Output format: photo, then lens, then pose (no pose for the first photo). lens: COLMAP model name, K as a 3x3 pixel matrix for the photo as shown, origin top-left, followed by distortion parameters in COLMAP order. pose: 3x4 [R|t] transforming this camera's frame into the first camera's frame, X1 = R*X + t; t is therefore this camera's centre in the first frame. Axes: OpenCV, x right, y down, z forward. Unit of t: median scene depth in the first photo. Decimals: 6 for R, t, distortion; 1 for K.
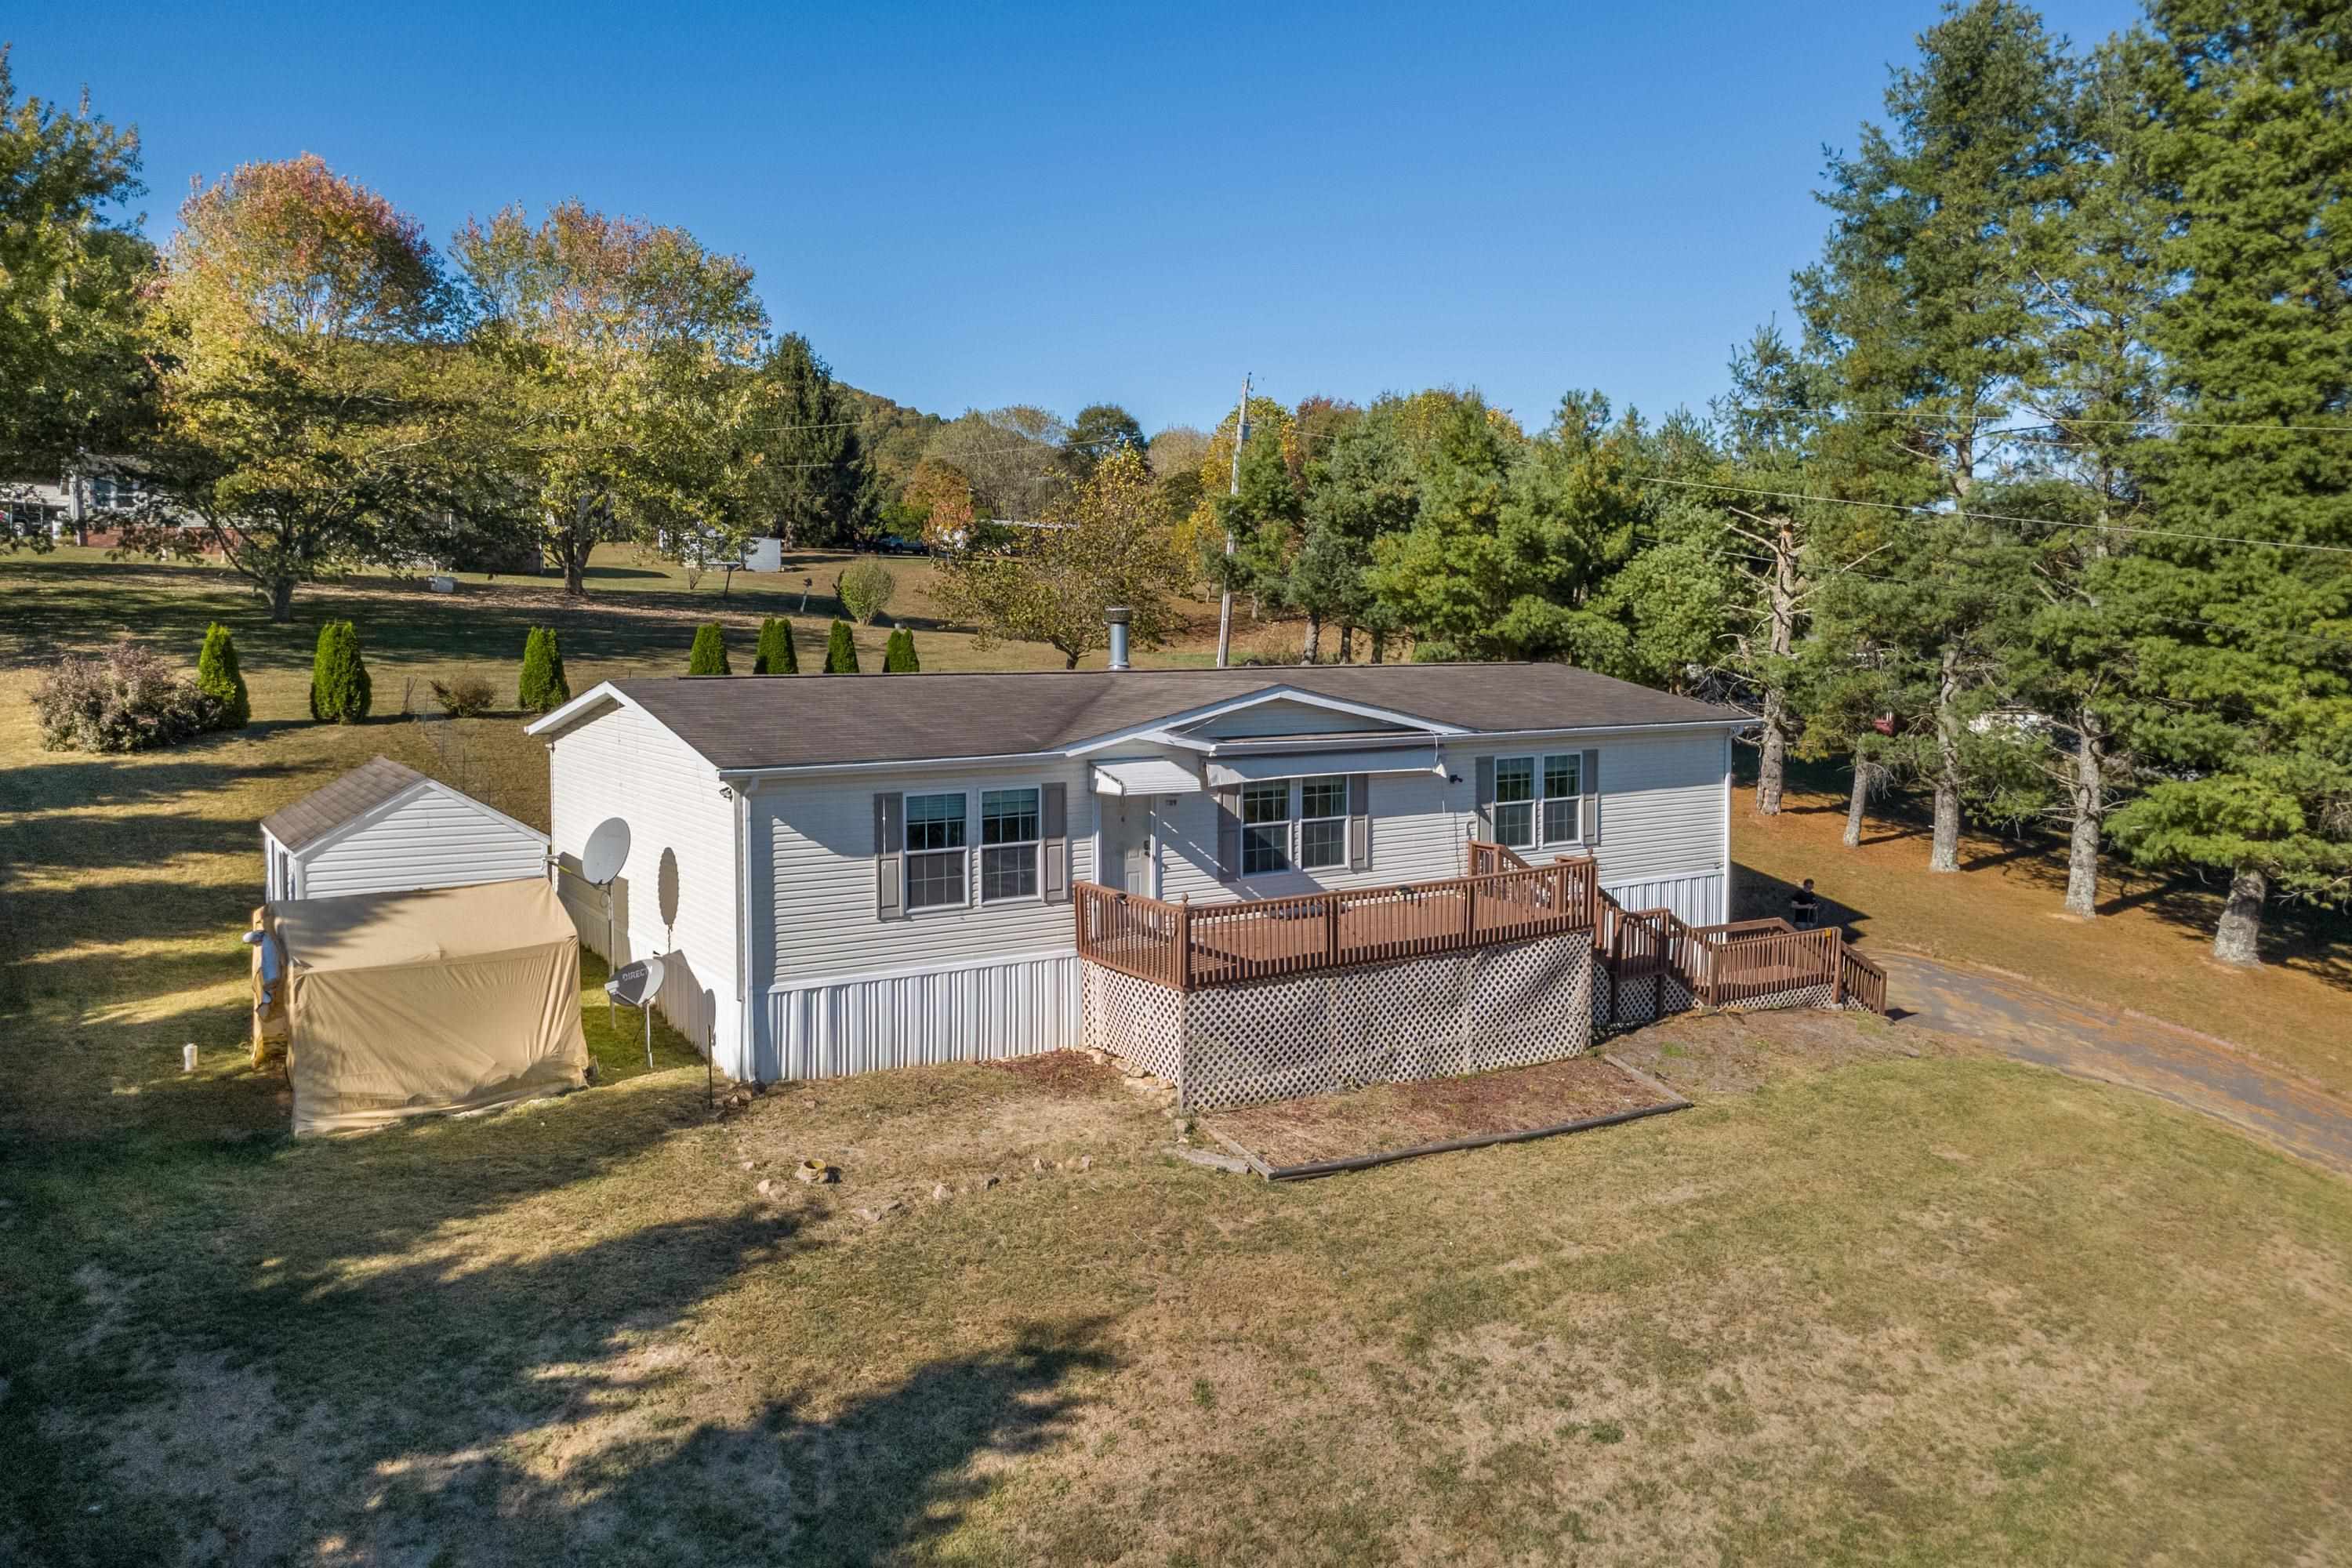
lens RADIAL K [[1679.8, 0, 1163.6], [0, 1679.8, 728.6], [0, 0, 1]] dist [0.004560, 0.004429]
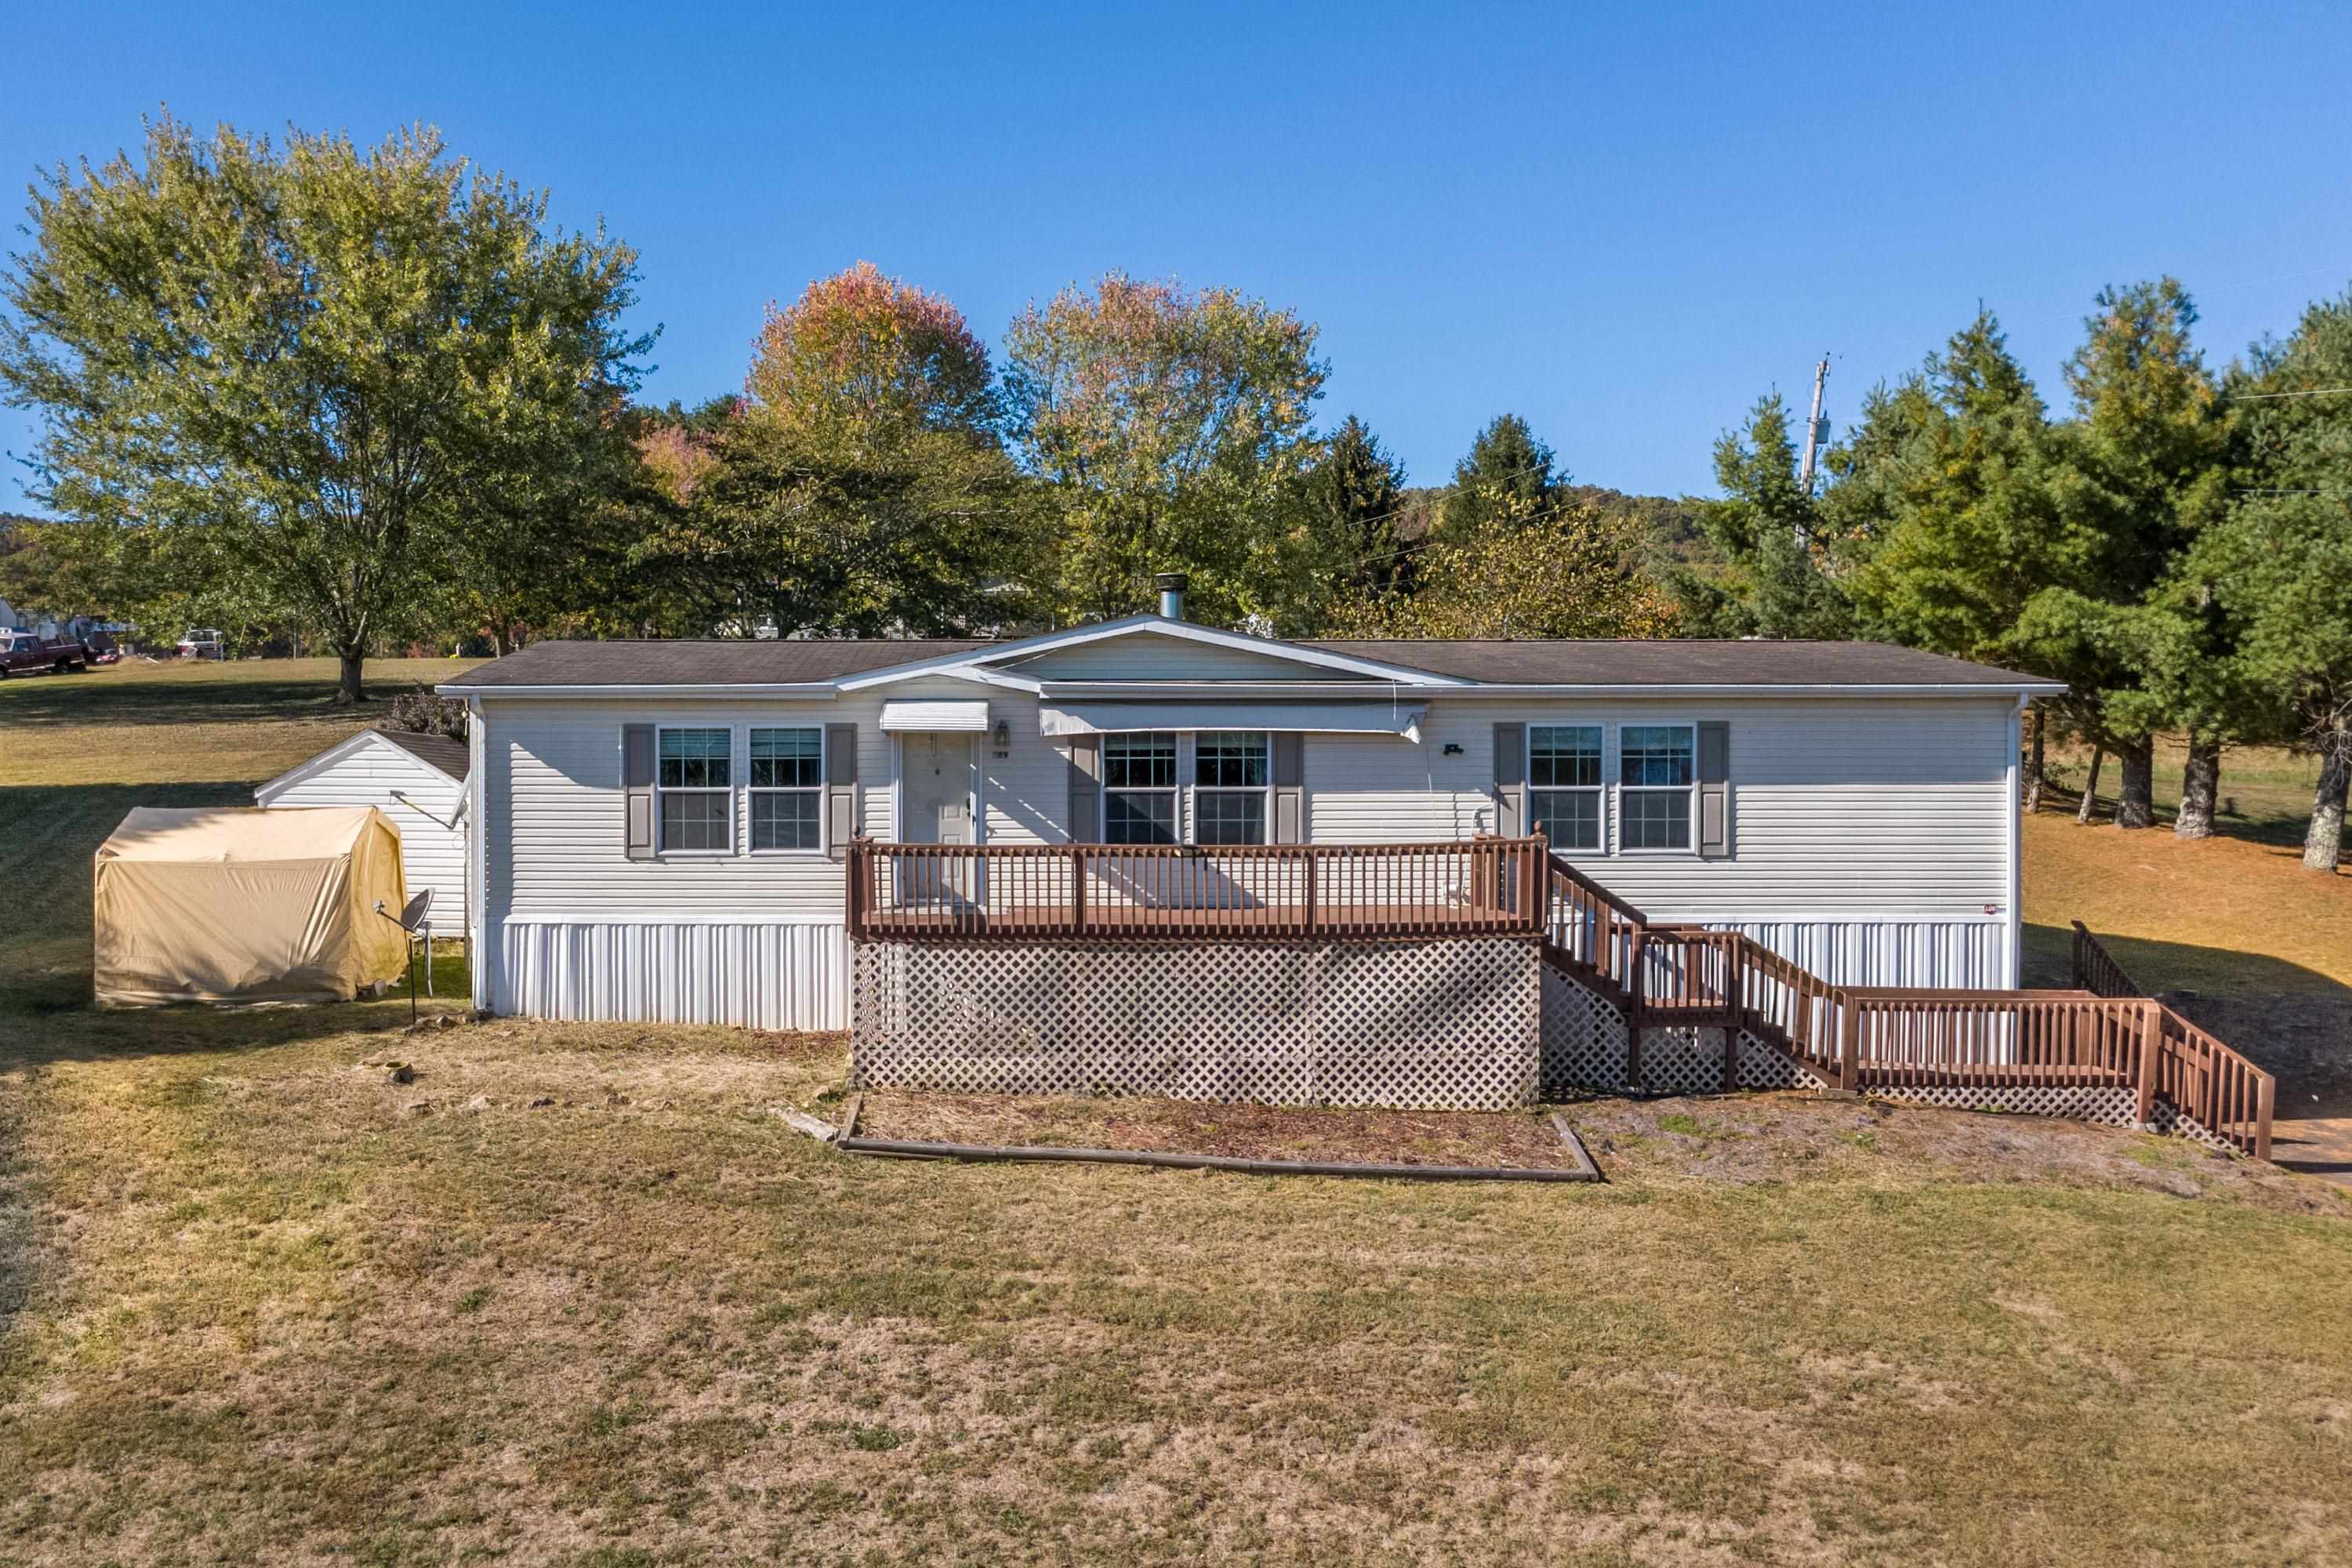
lens RADIAL K [[1915.6, 0, 983.7], [0, 1915.6, 847.6], [0, 0, 1]] dist [-0.001136, 0.017312]
pose [[0.833285, 0.014216, -0.552661, 0.487650], [-0.034652, 0.999047, -0.026549, 0.107084], [0.551757, 0.041274, 0.832983, 0.181950]]
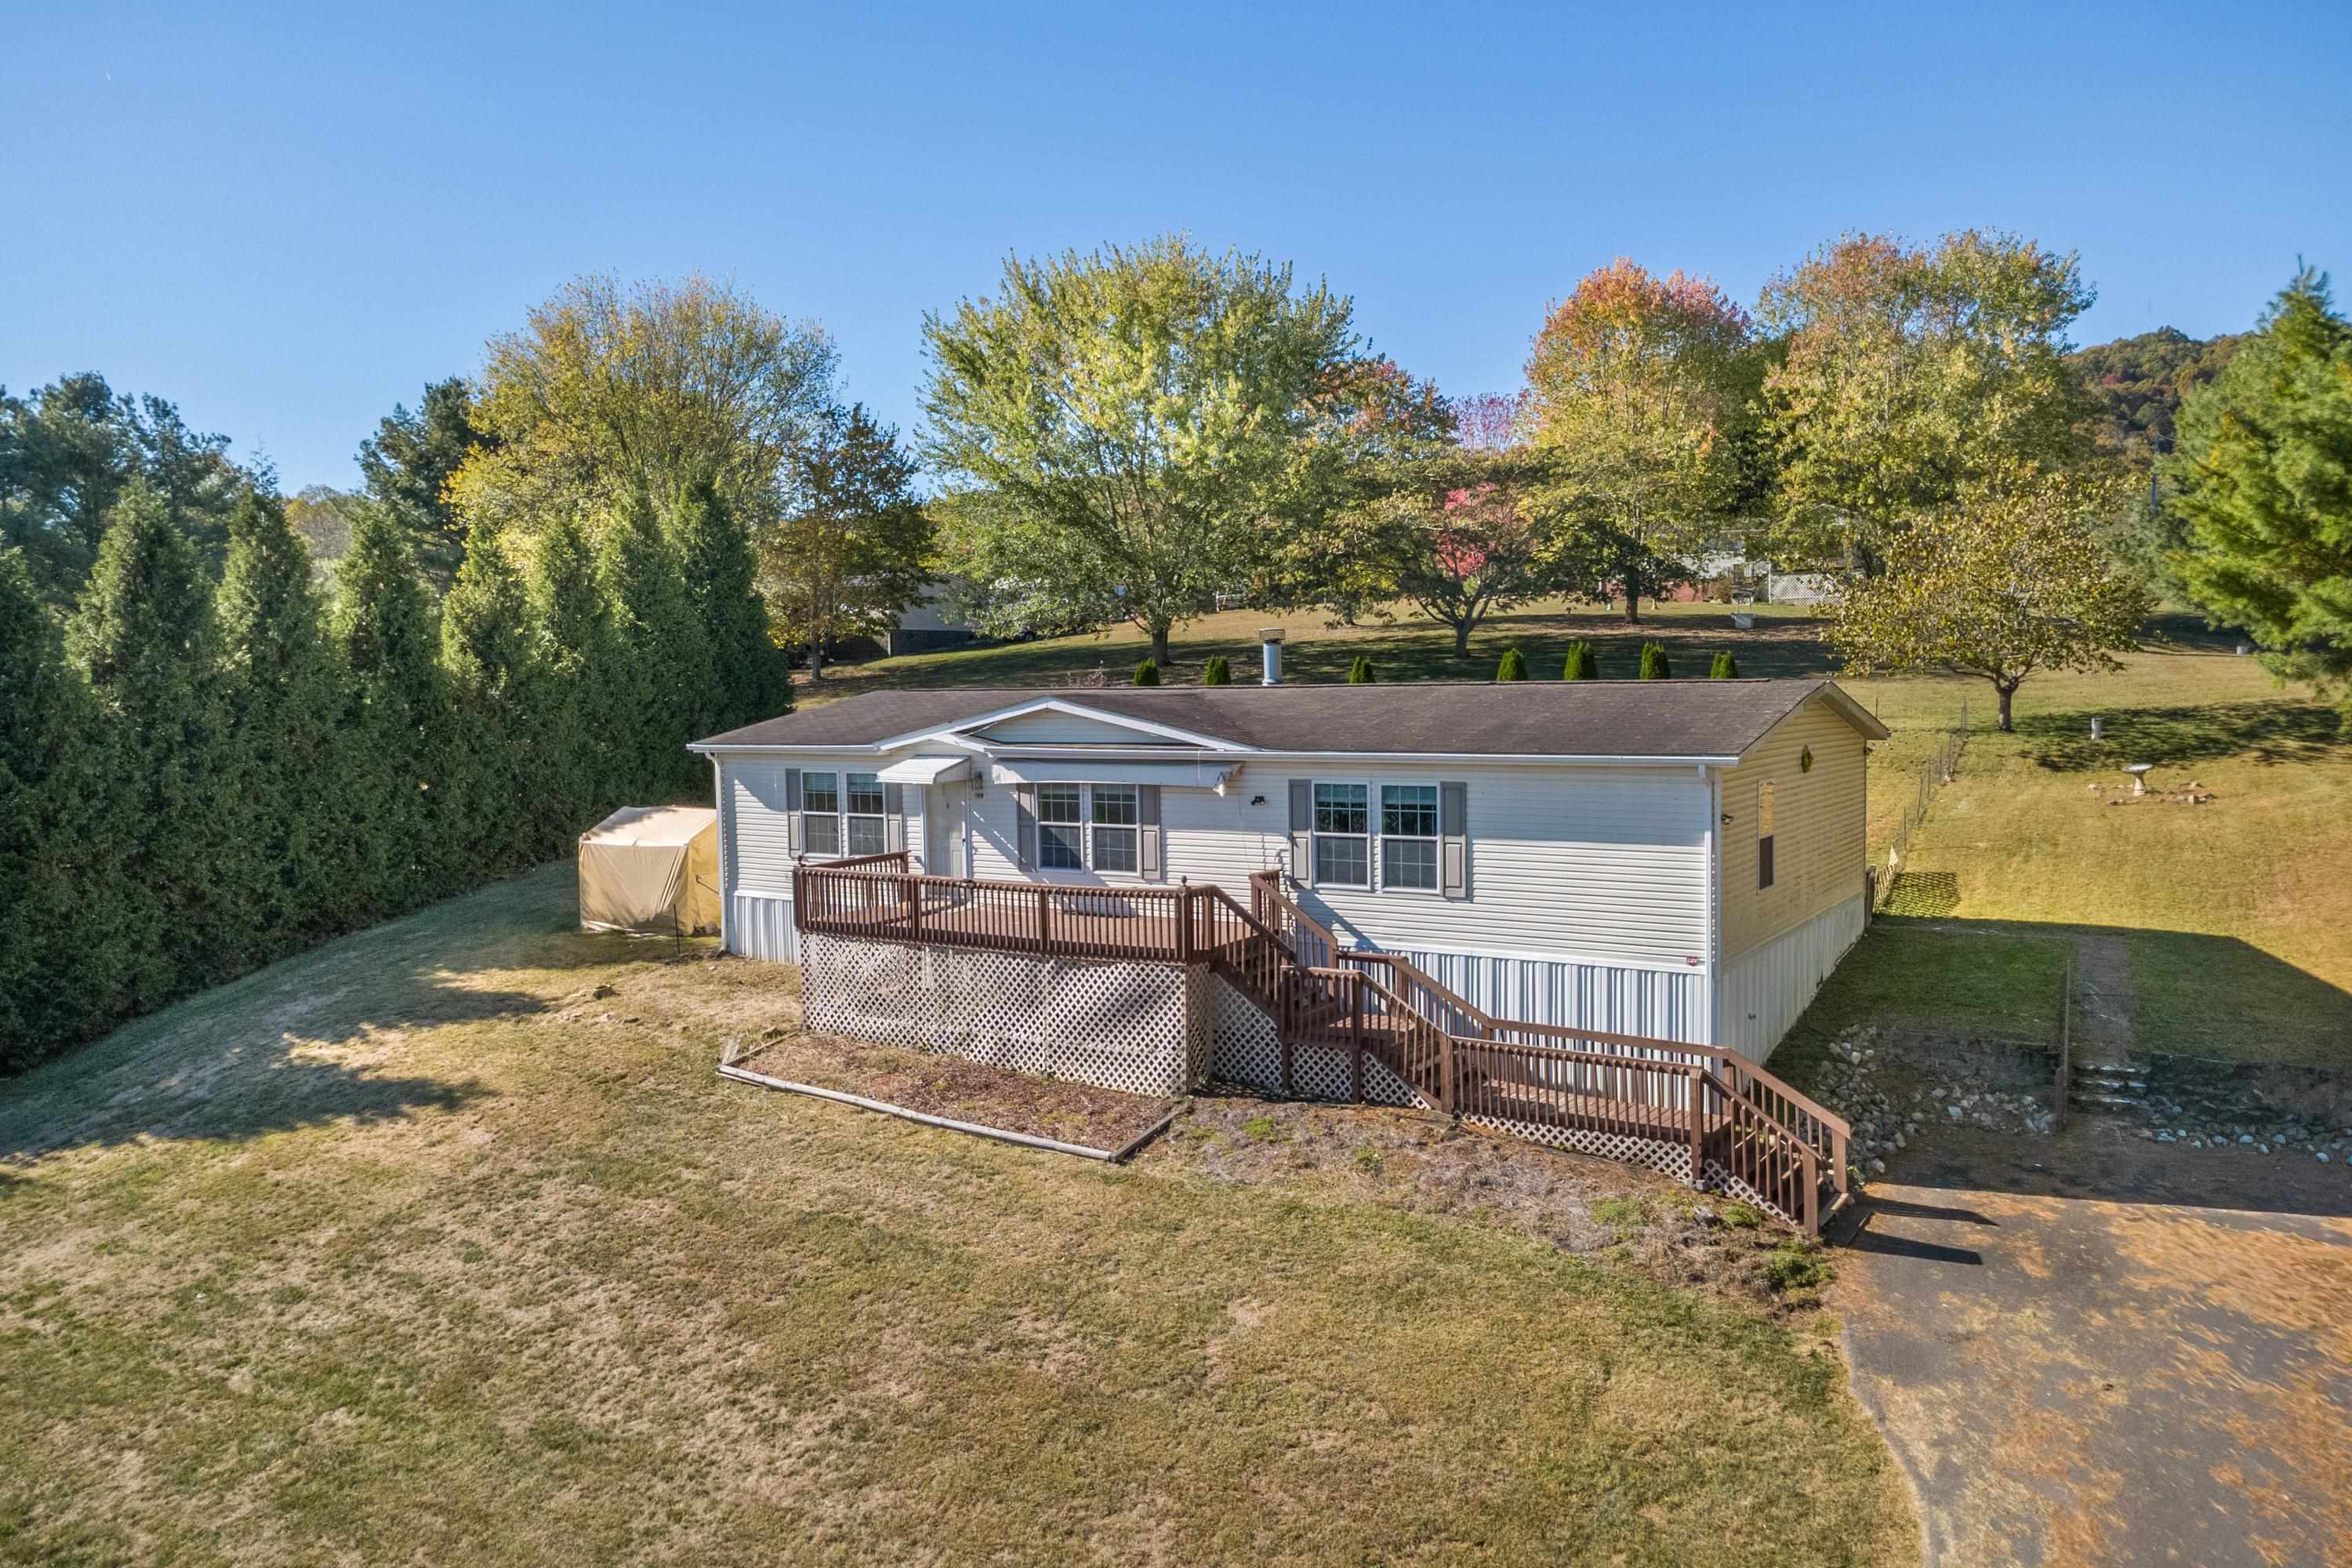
lens RADIAL K [[1649.0, 0, 1176.0], [0, 1649.0, 784.0], [0, 0, 1]] dist [0.005040, 0.006404]
pose [[0.409287, 0.051745, -0.910937, 1.024210], [-0.041775, 0.998406, 0.037943, -0.012535], [0.911449, 0.022525, 0.410796, 0.600409]]
